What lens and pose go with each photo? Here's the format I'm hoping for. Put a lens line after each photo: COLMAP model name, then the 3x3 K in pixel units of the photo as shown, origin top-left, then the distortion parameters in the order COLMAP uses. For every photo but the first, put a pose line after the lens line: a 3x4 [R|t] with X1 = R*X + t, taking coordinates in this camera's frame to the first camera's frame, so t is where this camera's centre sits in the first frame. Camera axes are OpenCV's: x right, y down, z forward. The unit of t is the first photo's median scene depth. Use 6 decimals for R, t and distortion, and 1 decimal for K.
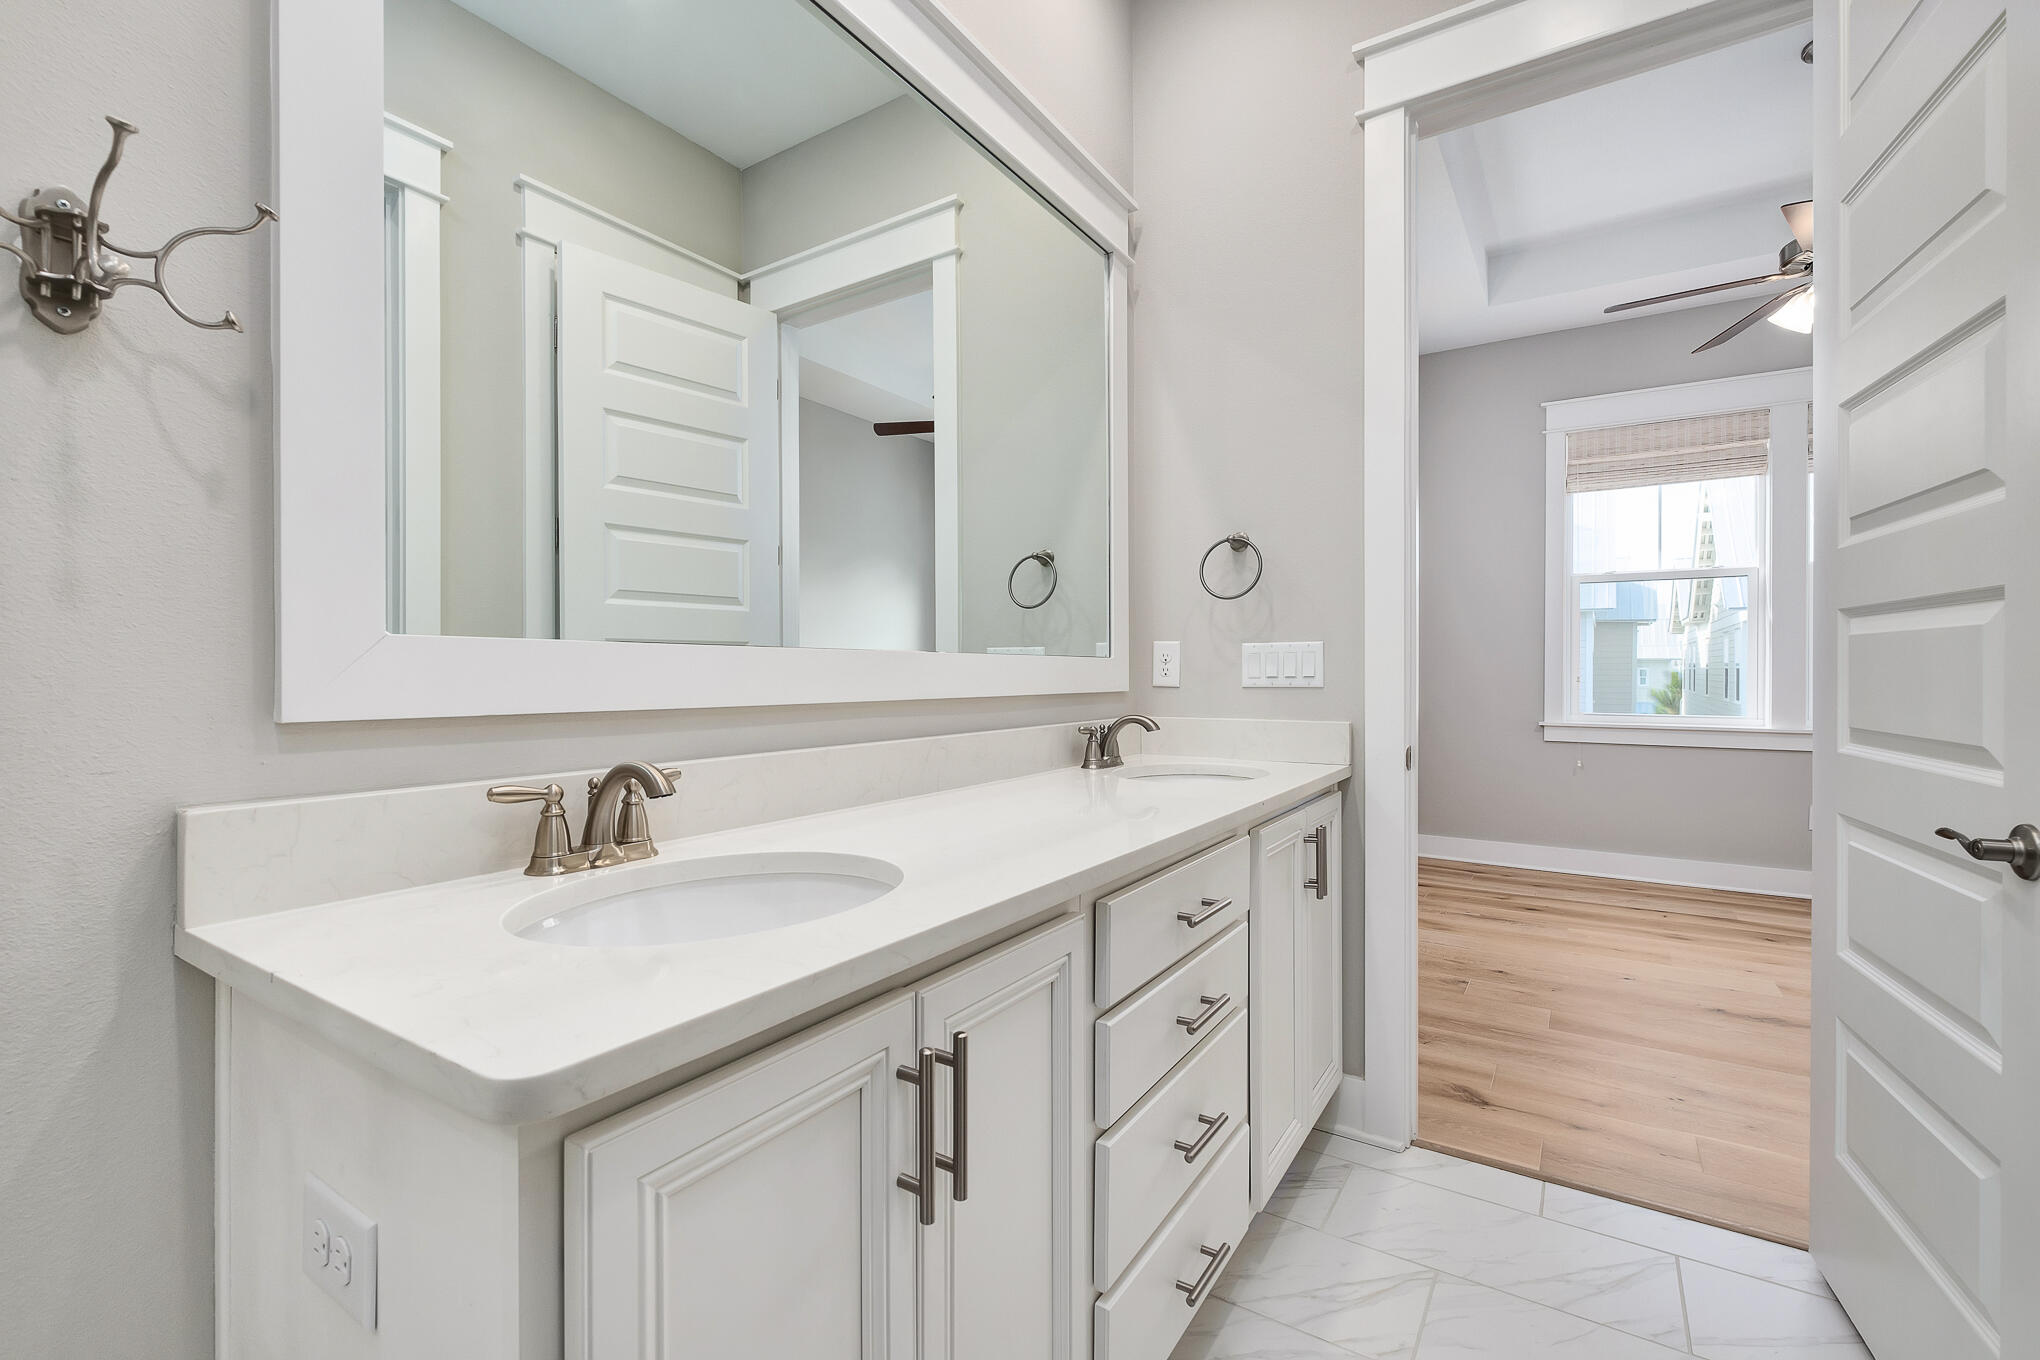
lens RADIAL K [[891.9, 0, 1012.8], [0, 891.9, 674.6], [0, 0, 1]] dist [-0.003457, -0.000667]
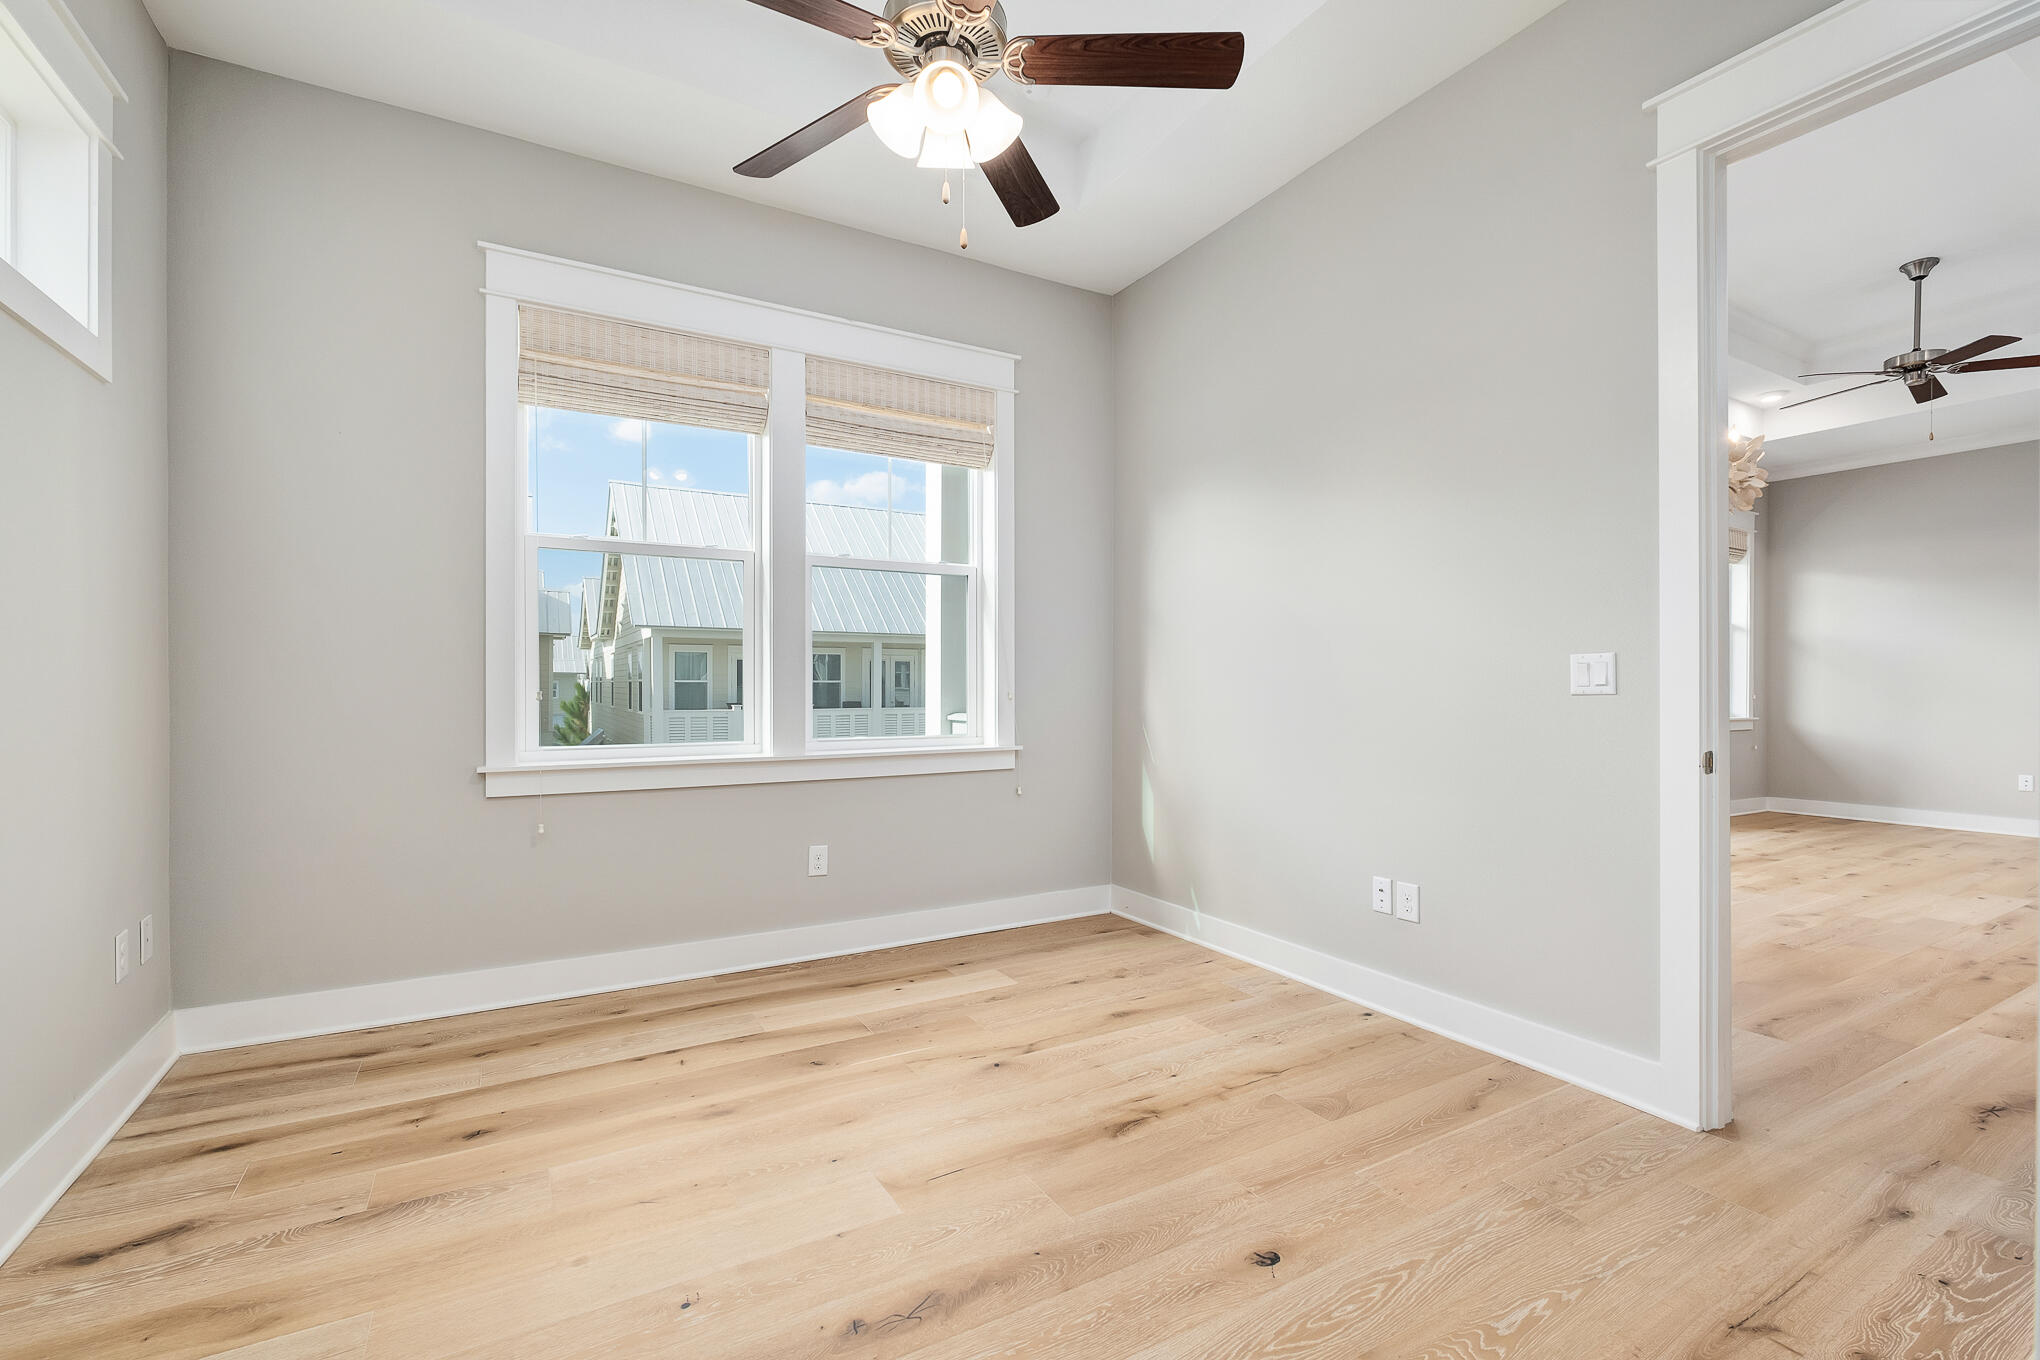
lens RADIAL K [[891.9, 0, 1011.9], [0, 891.9, 690.9], [0, 0, 1]] dist [-0.003457, -0.000667]
pose [[0.456665, -0.005753, 0.889620, 0.230428], [0.002864, 0.999983, 0.004997, -0.001005], [-0.889634, 0.000266, 0.456674, 0.421277]]
